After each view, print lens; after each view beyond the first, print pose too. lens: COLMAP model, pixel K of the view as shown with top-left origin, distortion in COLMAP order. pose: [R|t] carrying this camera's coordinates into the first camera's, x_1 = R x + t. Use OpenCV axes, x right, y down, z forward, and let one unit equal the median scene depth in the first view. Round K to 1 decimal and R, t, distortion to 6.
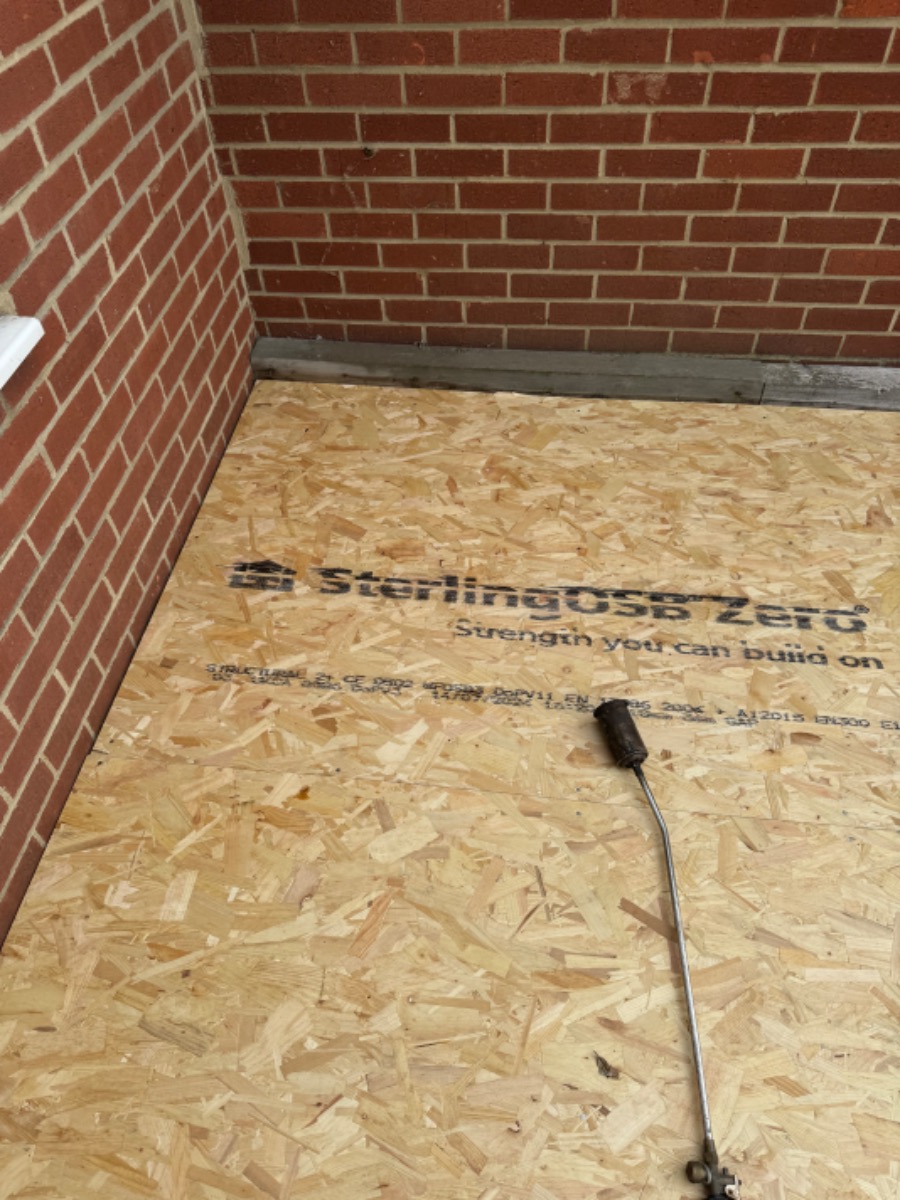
lens RADIAL K [[881.6, 0, 450.0], [0, 881.6, 600.0], [0, 0, 1]] dist [-0.001335, -0.005461]
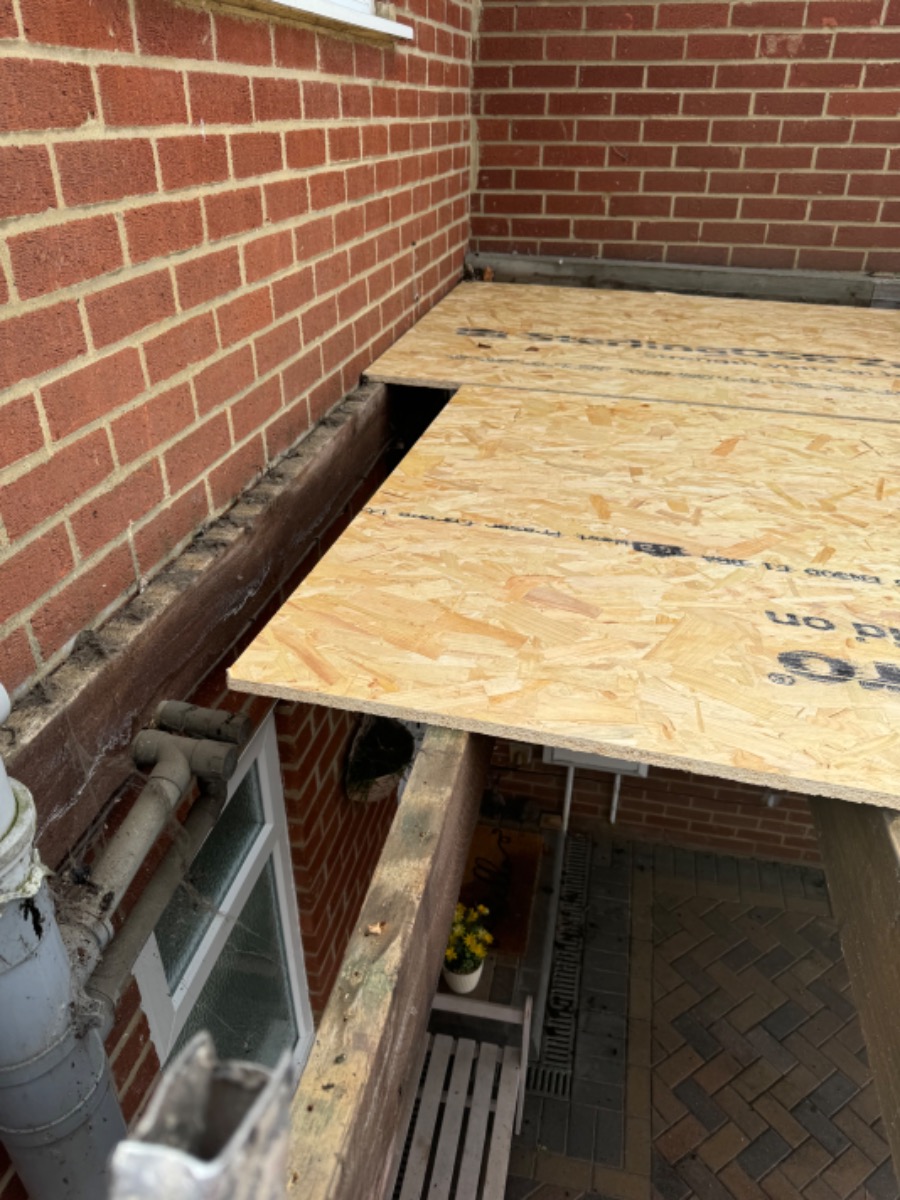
lens RADIAL K [[852.0, 0, 450.0], [0, 852.0, 600.0], [0, 0, 1]] dist [-0.009231, -0.002110]
pose [[0.993934, 0.087106, -0.067137, -0.139242], [-0.104664, 0.936649, -0.334267, 0.714670], [0.033767, 0.339266, 0.940084, -0.007277]]
